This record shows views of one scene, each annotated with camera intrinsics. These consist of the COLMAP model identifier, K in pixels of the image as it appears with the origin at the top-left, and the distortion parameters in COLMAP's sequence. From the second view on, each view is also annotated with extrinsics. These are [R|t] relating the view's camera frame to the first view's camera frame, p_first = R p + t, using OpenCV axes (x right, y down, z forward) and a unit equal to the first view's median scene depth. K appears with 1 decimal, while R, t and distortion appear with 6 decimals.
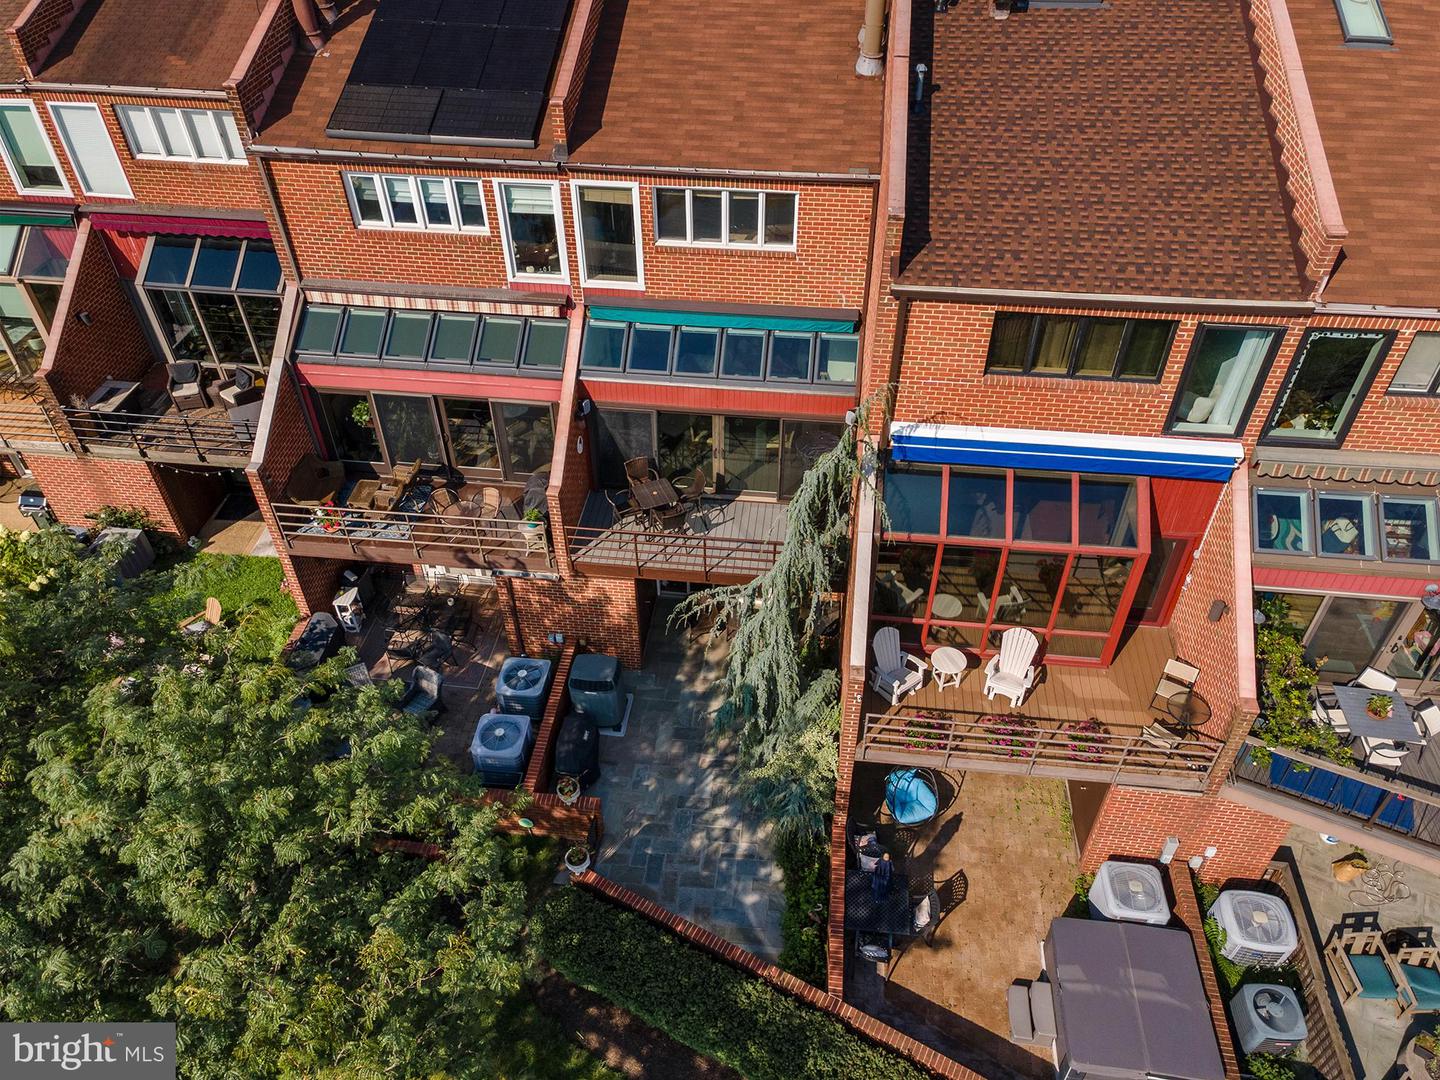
lens RADIAL K [[1033.4, 0, 738.2], [0, 1033.4, 511.1], [0, 0, 1]] dist [0.017120, 0.013386]
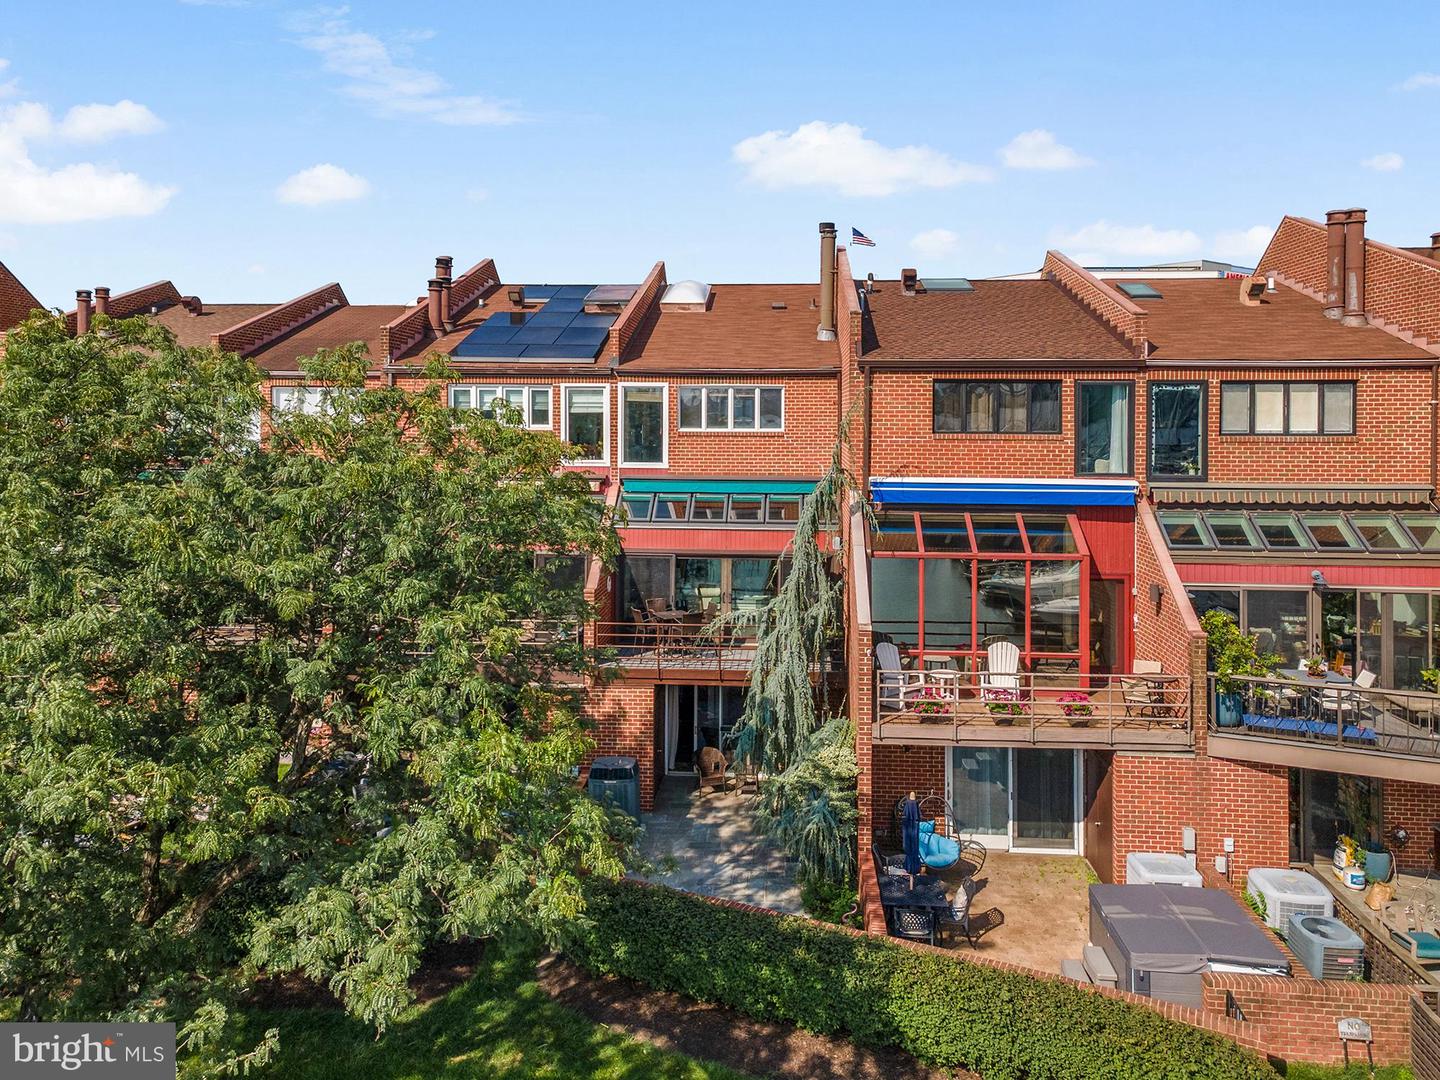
lens RADIAL K [[1033.4, 0, 740.4], [0, 1033.4, 379.0], [0, 0, 1]] dist [0.017120, 0.013386]
pose [[0.998625, 0.004684, 0.052205, -0.070194], [0.031075, 0.749168, -0.661651, 0.575353], [-0.042209, 0.662363, 0.747993, -0.039841]]
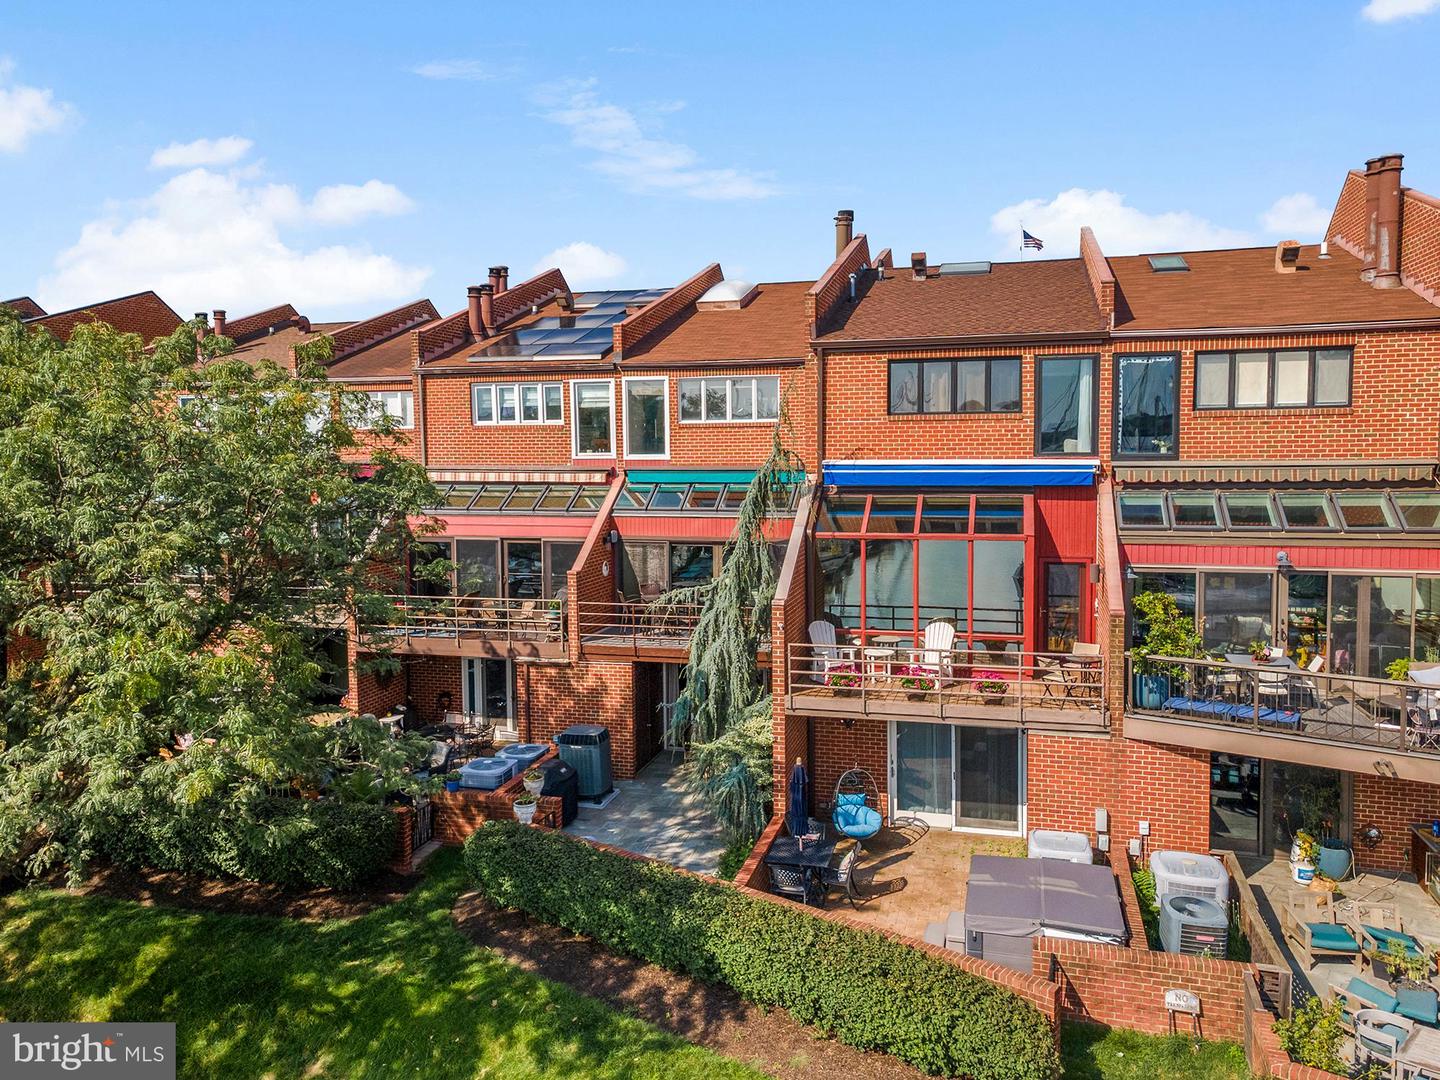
lens RADIAL K [[1033.4, 0, 747.1], [0, 1033.4, 459.9], [0, 0, 1]] dist [0.017120, 0.013386]
pose [[0.990395, -0.010111, -0.137897, 0.196228], [-0.077235, 0.786765, -0.612402, 0.607860], [0.114685, 0.617170, 0.778427, -0.016707]]
